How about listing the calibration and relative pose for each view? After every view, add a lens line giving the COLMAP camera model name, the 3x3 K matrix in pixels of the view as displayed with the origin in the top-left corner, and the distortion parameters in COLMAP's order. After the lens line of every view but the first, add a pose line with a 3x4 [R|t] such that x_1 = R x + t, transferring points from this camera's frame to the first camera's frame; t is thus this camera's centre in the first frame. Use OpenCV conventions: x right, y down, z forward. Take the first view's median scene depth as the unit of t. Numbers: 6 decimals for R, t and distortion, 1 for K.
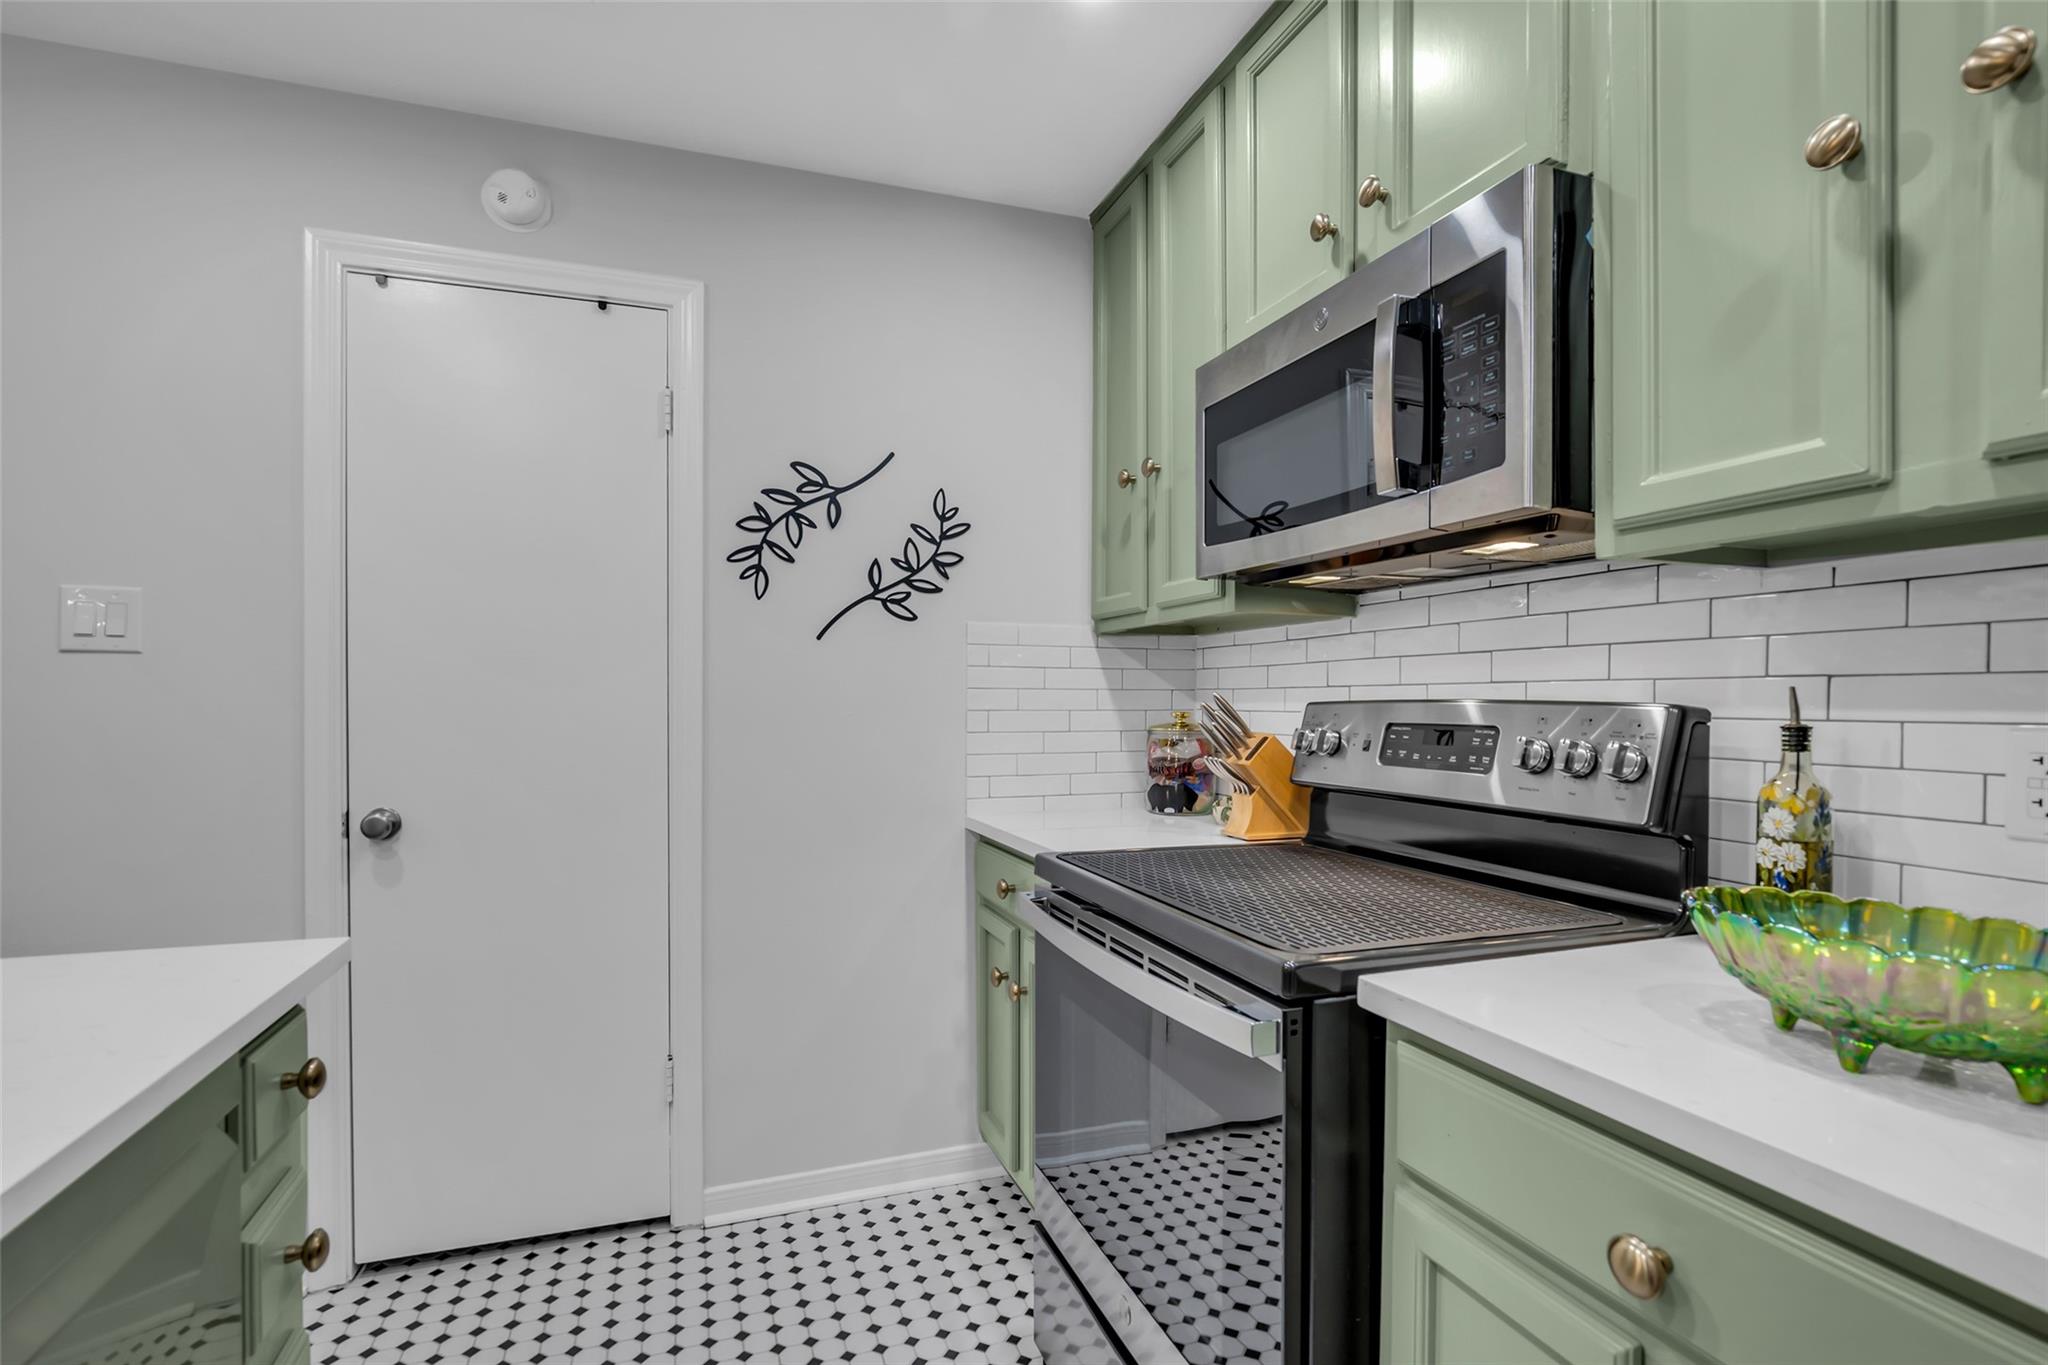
lens RADIAL K [[940.9, 0, 1014.6], [0, 940.9, 714.6], [0, 0, 1]] dist [-0.017247, 0.004223]
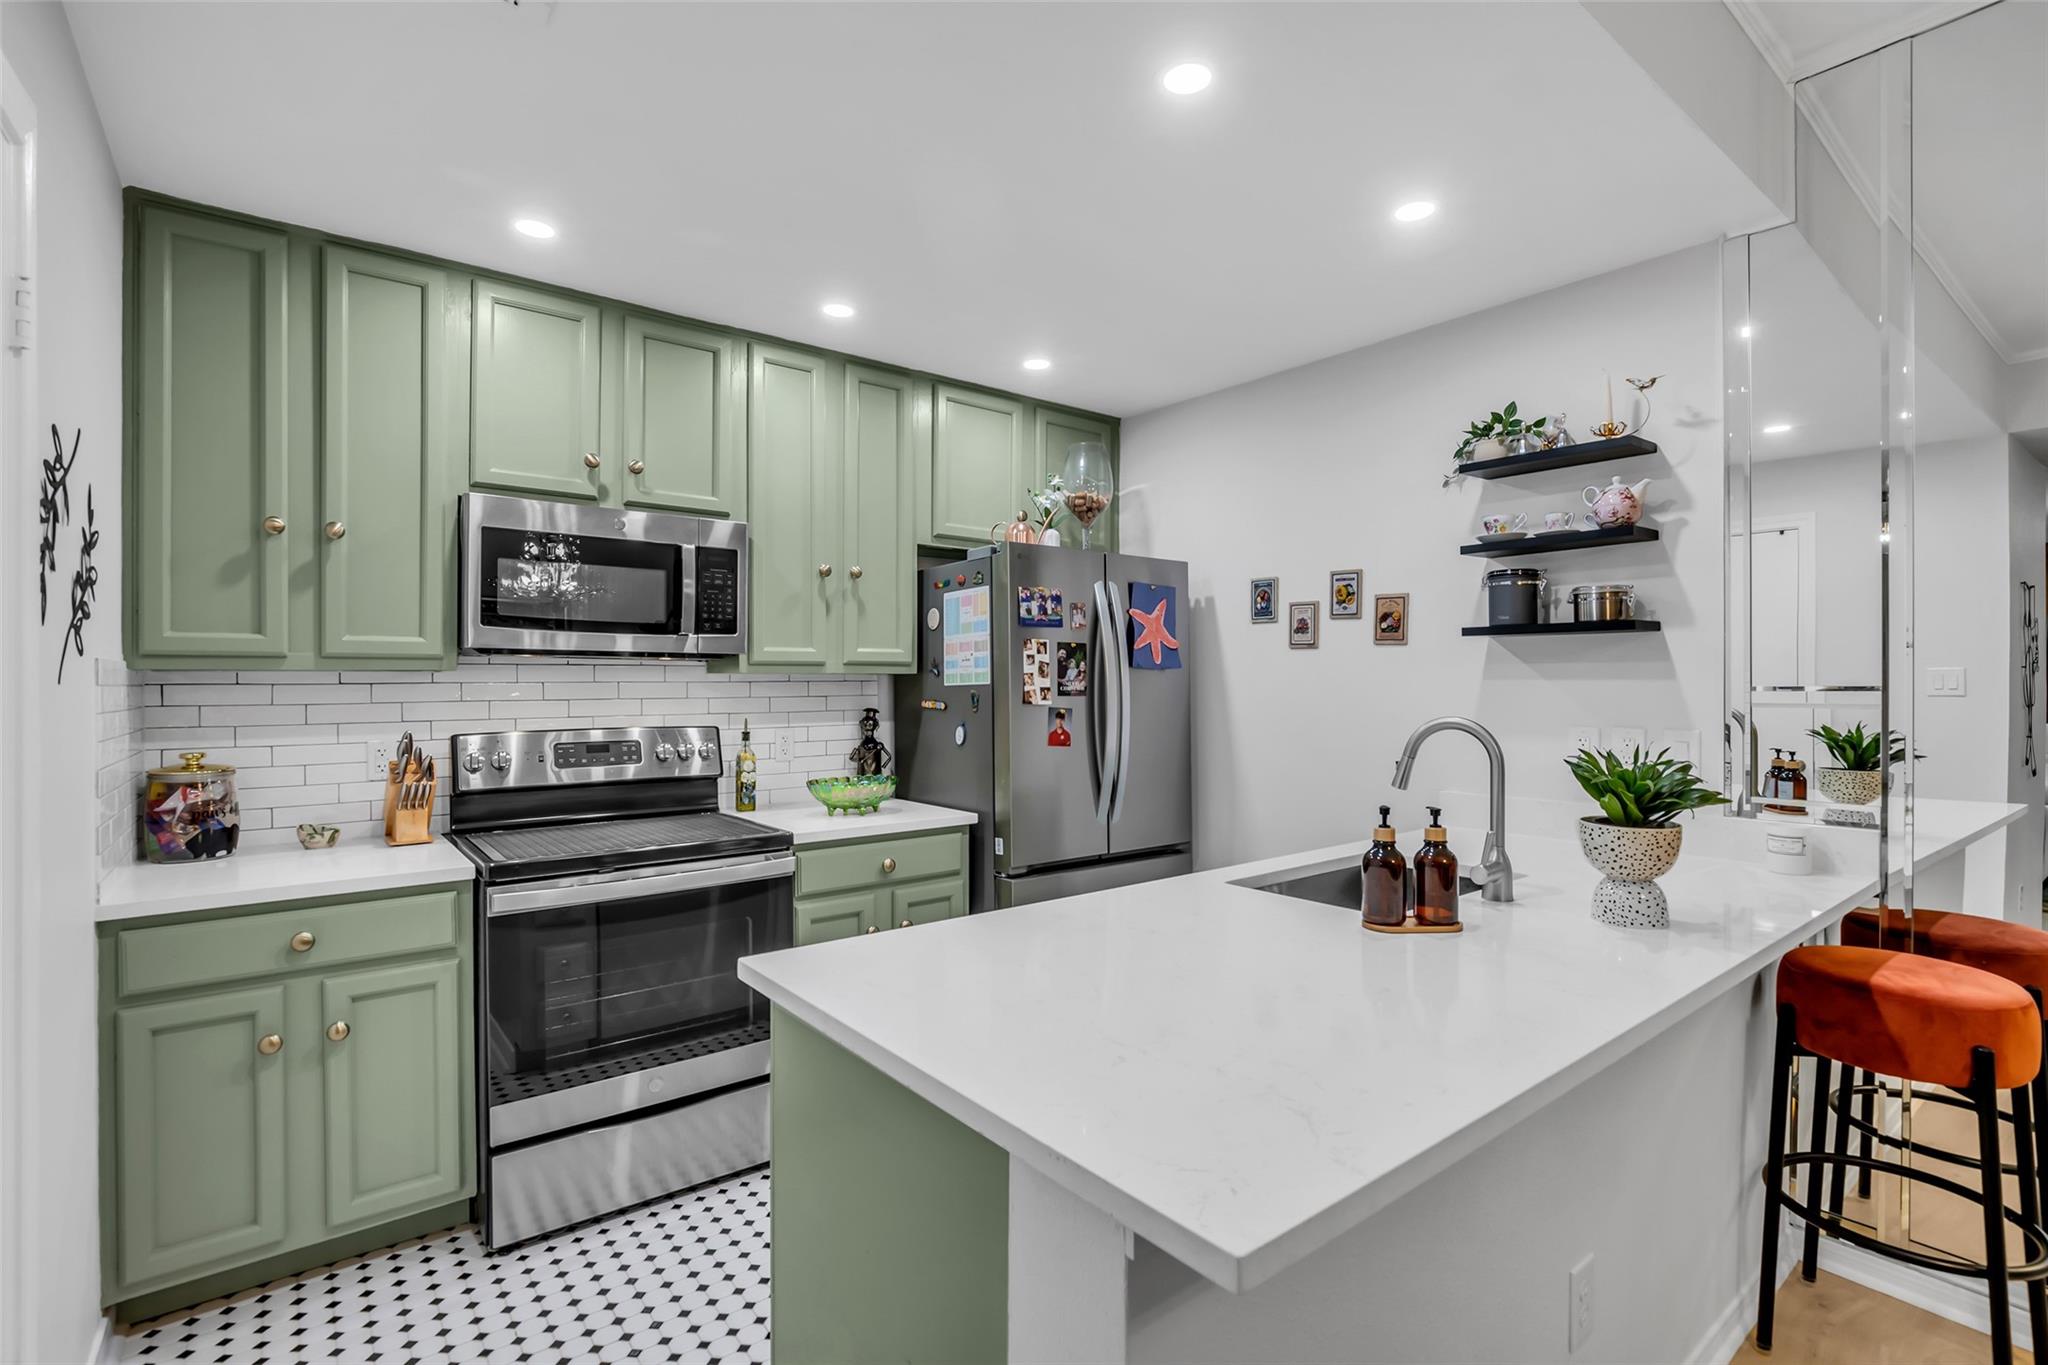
lens RADIAL K [[940.9, 0, 1011.7], [0, 940.9, 677.0], [0, 0, 1]] dist [-0.017247, 0.004223]
pose [[-0.312035, 0.001489, 0.950069, -1.093979], [0.016440, 0.999858, 0.003832, -0.077657], [-0.949928, 0.016815, -0.312015, 0.560003]]
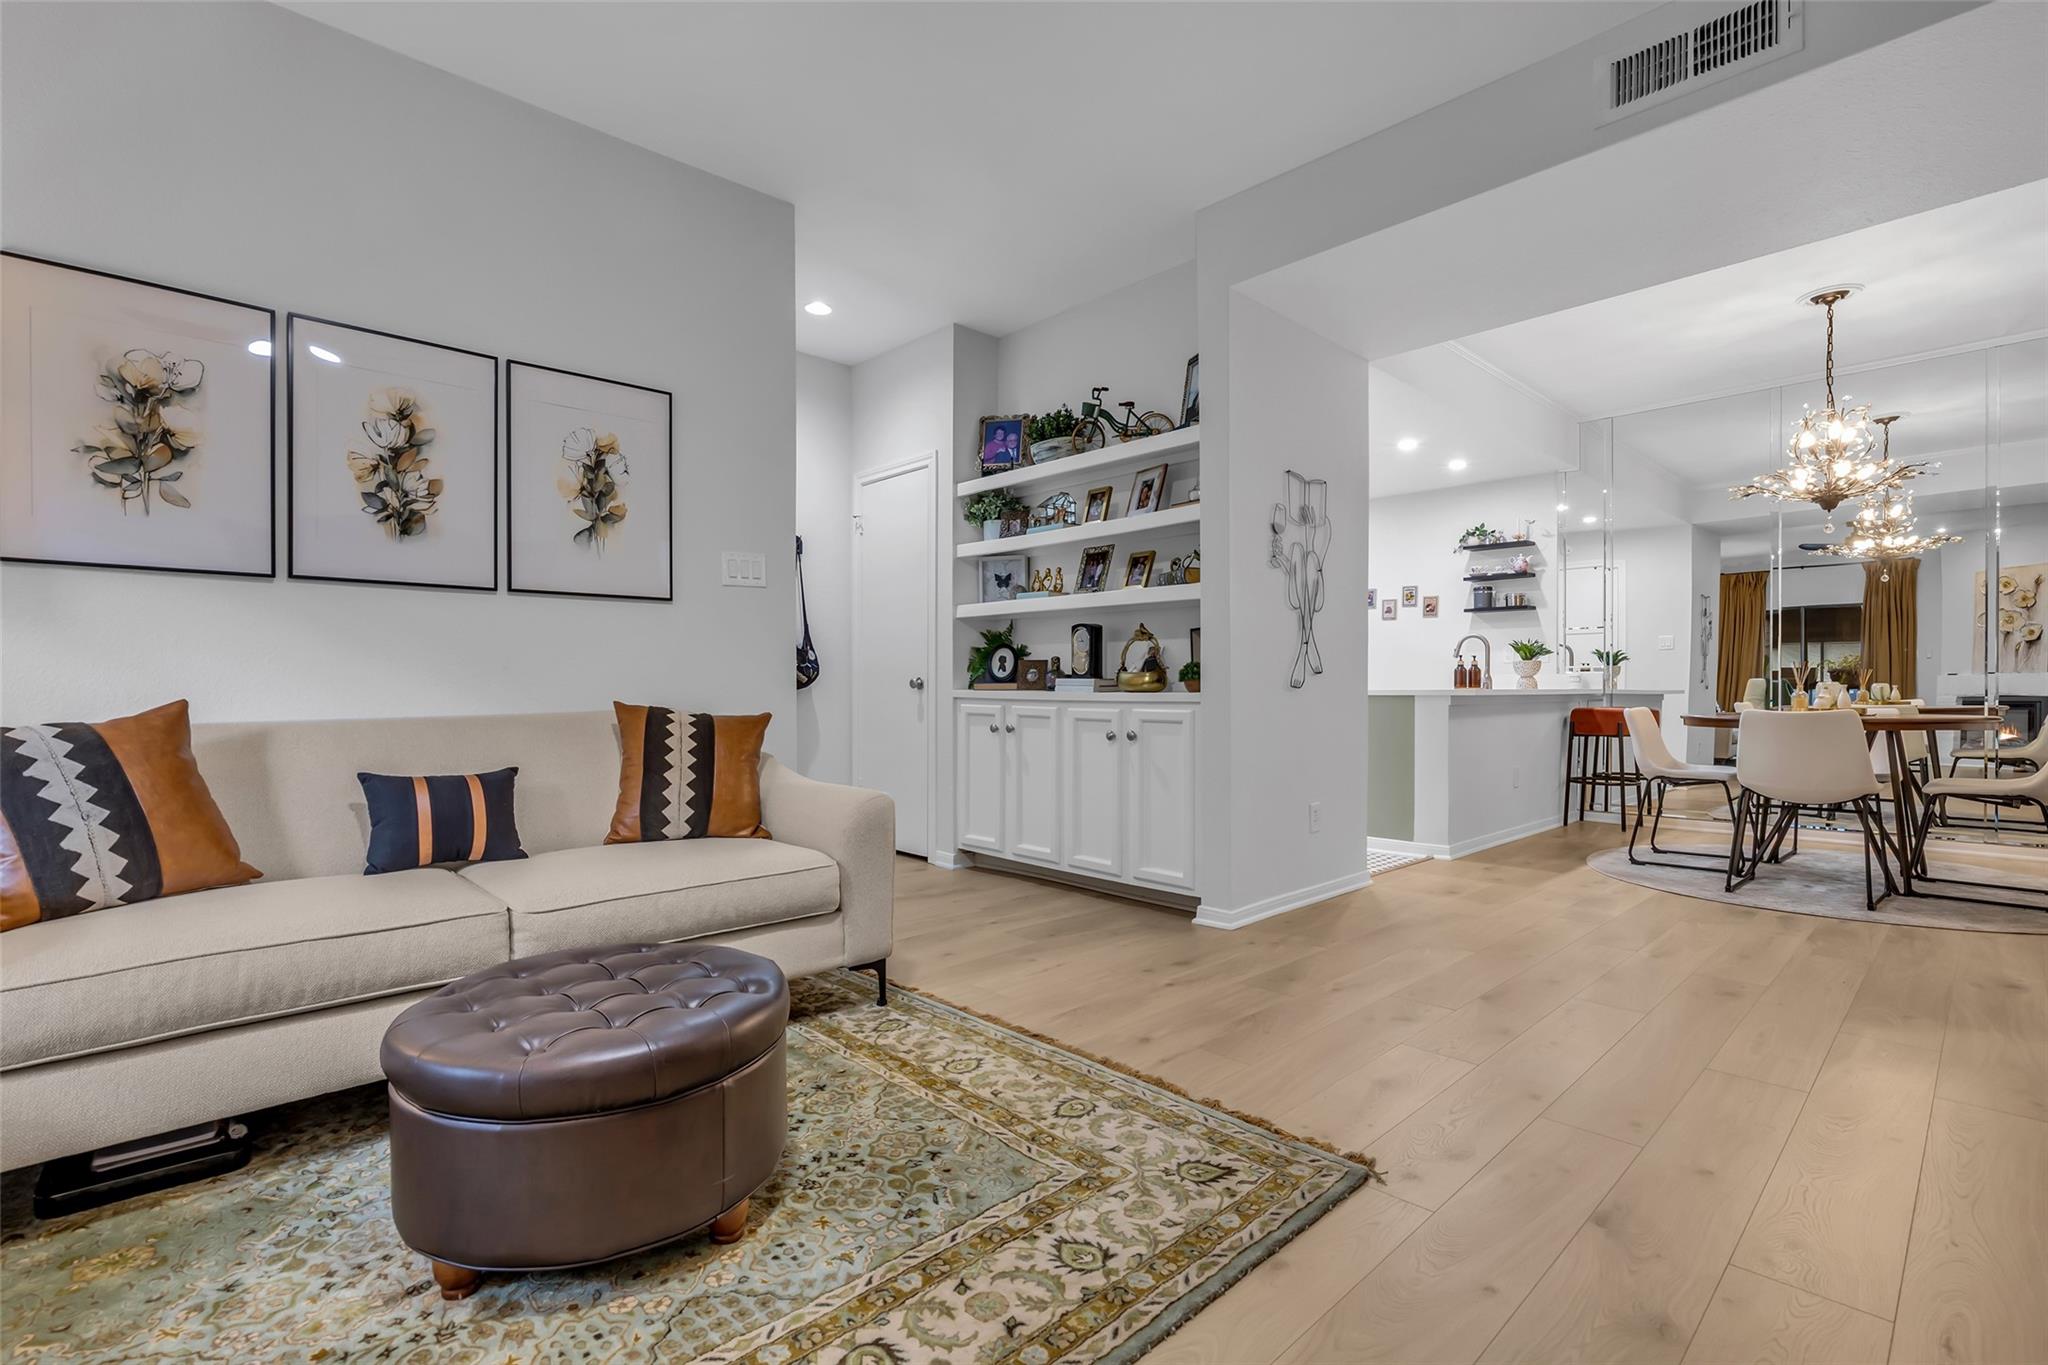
lens RADIAL K [[940.9, 0, 1008.3], [0, 940.9, 689.9], [0, 0, 1]] dist [-0.017247, 0.004223]
pose [[-0.398362, -0.002657, 0.917225, -2.403824], [0.014188, 0.999858, 0.009058, 0.093993], [-0.917119, 0.016622, -0.398267, 2.288980]]
